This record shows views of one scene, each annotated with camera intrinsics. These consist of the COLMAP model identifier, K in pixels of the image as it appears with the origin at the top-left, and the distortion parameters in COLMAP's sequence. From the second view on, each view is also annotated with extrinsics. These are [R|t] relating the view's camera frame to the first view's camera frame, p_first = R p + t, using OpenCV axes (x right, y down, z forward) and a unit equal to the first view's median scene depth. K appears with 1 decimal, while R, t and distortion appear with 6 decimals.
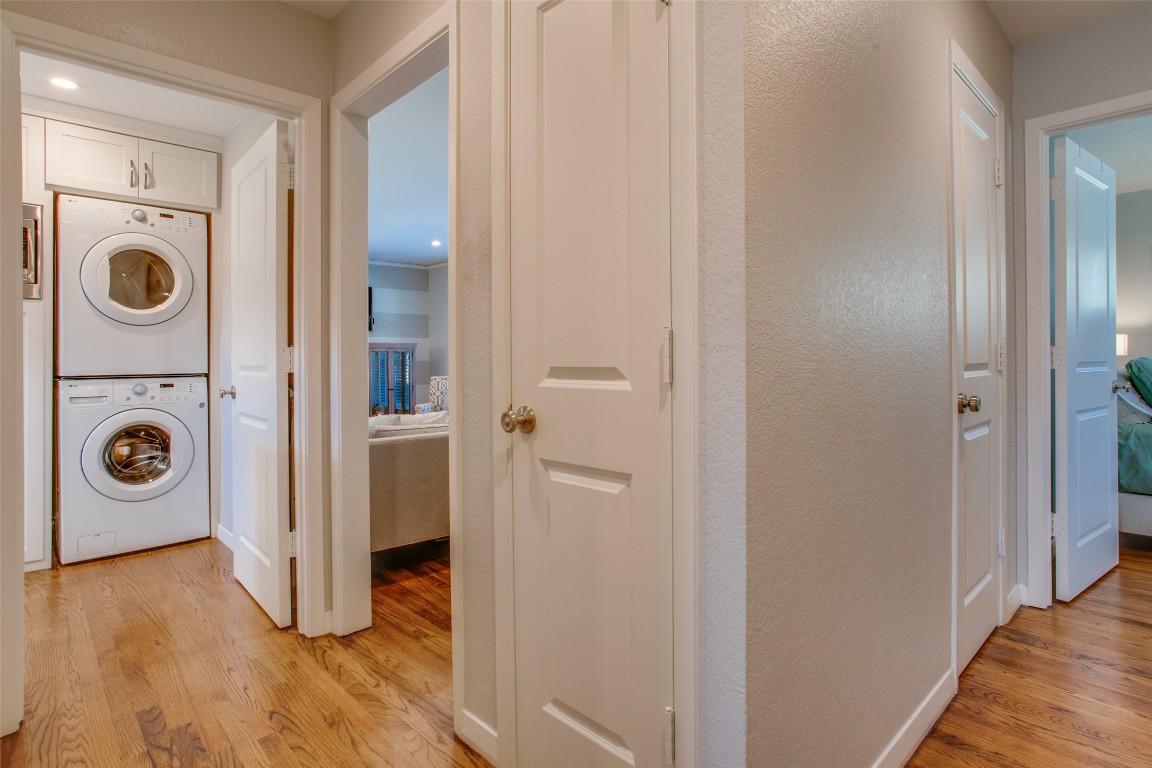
lens RADIAL K [[605.7, 0, 580.1], [0, 605.7, 367.5], [0, 0, 1]] dist [-0.051436, 0.029924]
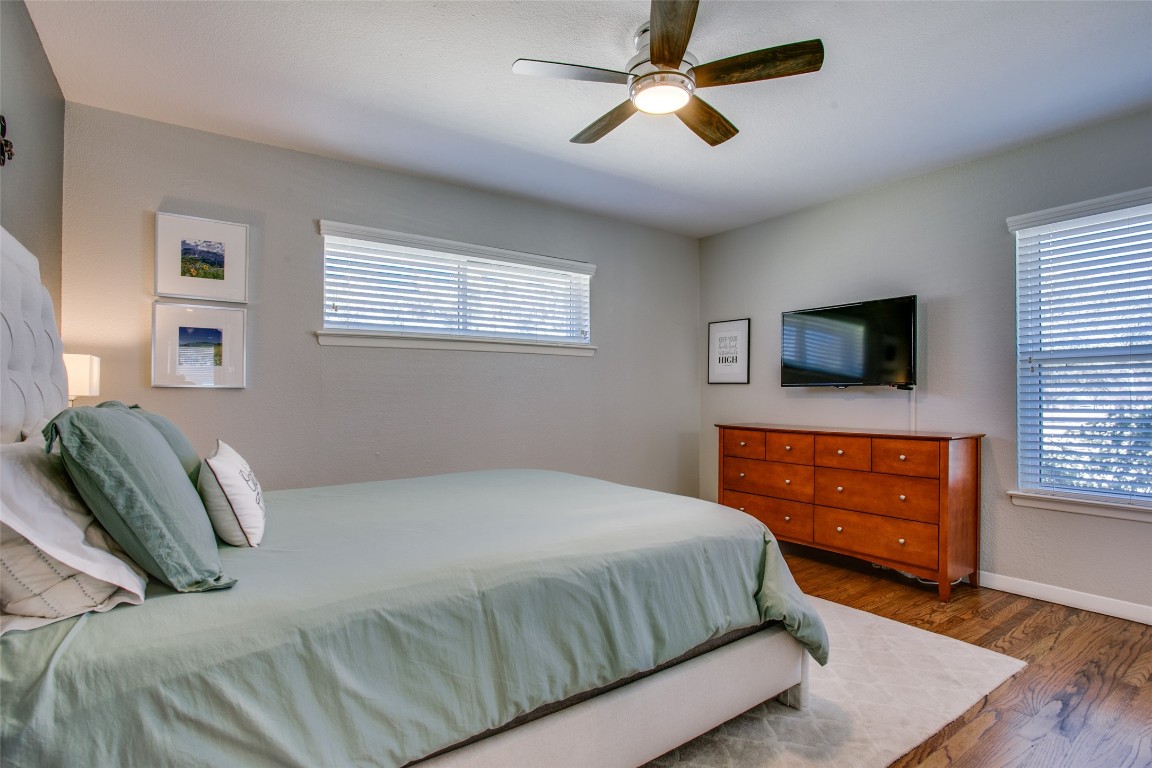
lens RADIAL K [[564.9, 0, 563.9], [0, 564.9, 403.0], [0, 0, 1]] dist [-0.060915, 0.022267]
pose [[0.164673, 0.005310, 0.986334, 0.692605], [0.005417, 0.999966, -0.006288, -0.013704], [-0.986333, 0.006378, 0.164639, 0.691010]]
